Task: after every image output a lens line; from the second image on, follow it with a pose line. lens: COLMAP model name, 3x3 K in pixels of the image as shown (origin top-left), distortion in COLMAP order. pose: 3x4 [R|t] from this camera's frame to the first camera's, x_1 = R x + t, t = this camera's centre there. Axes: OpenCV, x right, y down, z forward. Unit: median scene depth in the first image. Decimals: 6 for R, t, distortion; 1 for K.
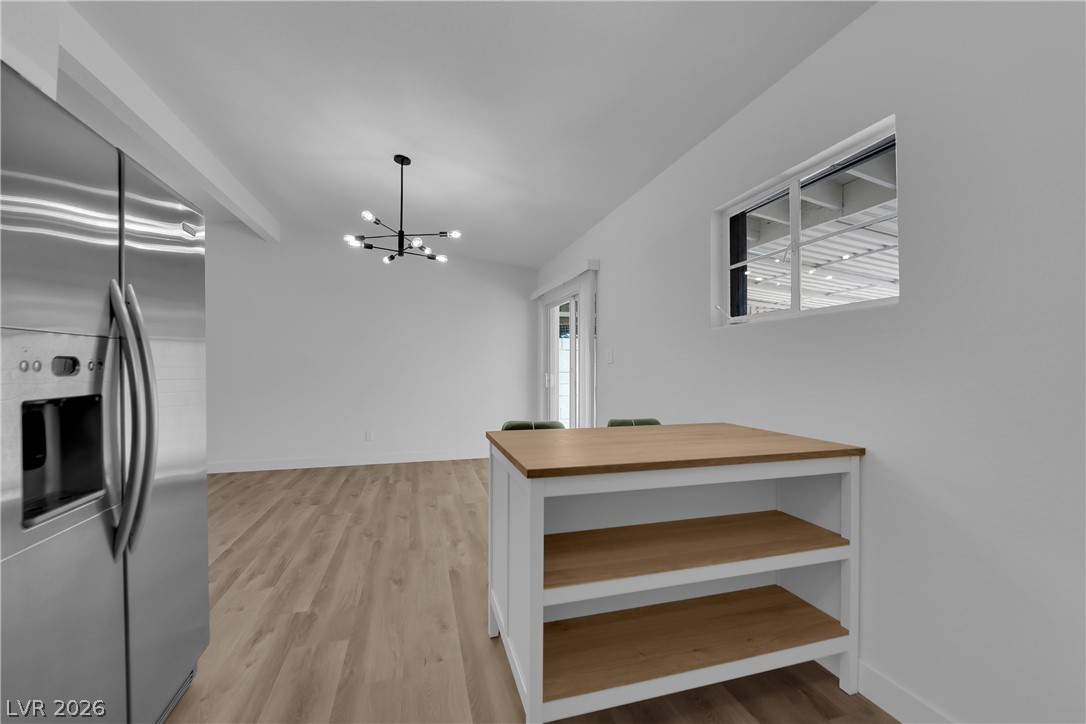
lens RADIAL K [[437.2, 0, 543.0], [0, 437.2, 362.0], [0, 0, 1]] dist [-0.007054, -0.004949]
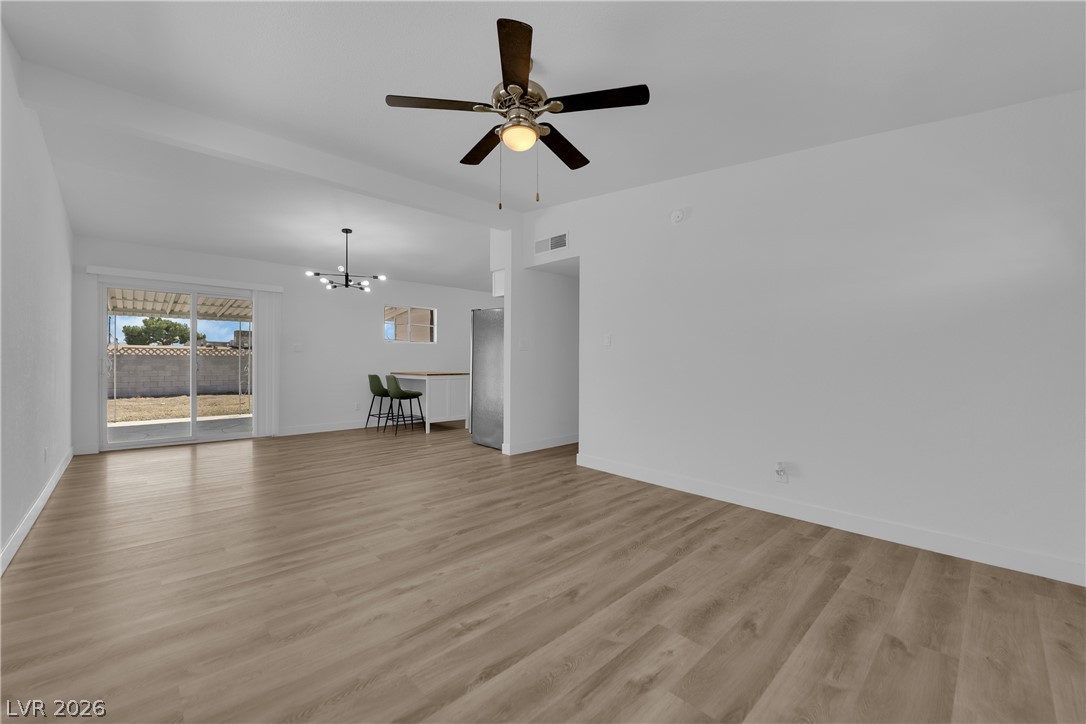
lens RADIAL K [[437.2, 0, 543.0], [0, 437.2, 362.0], [0, 0, 1]] dist [-0.007054, -0.004949]
pose [[-0.460855, -0.005270, 0.887460, -2.367173], [-0.016547, 0.999860, -0.002655, 0.041883], [-0.887321, -0.015908, -0.460878, 1.188971]]
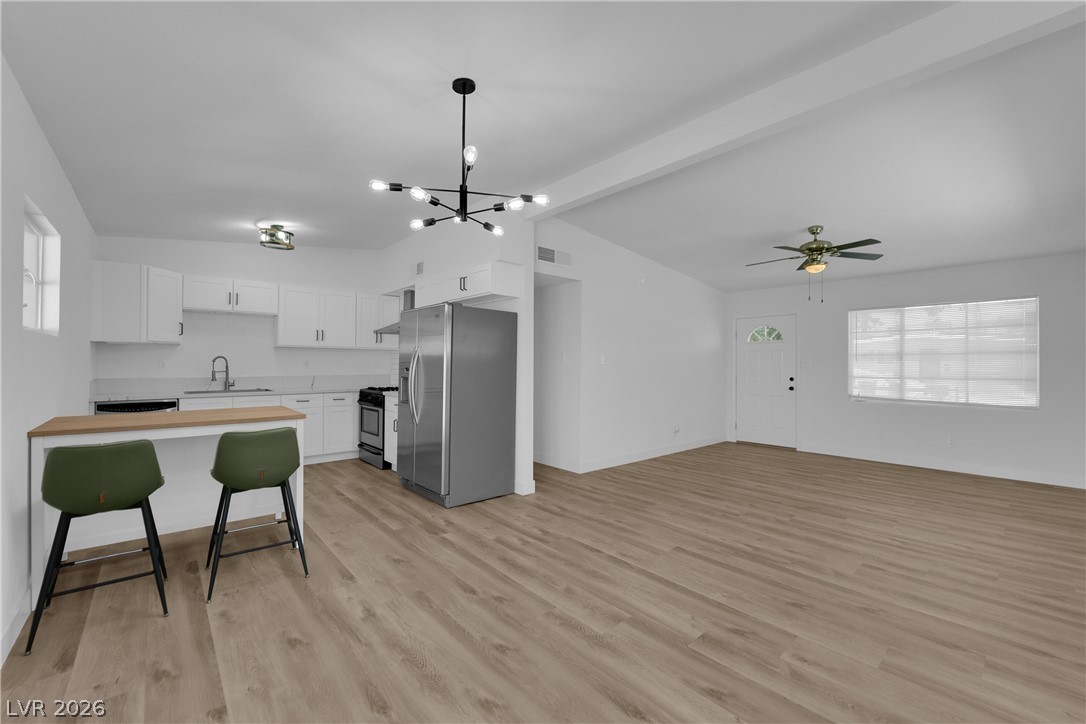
lens RADIAL K [[437.2, 0, 543.0], [0, 437.2, 362.0], [0, 0, 1]] dist [-0.007054, -0.004949]
pose [[-0.903431, -0.010004, -0.428616, -0.150113], [-0.002631, 0.999838, -0.017790, 0.002047], [0.428725, -0.014944, -0.903311, 1.834843]]
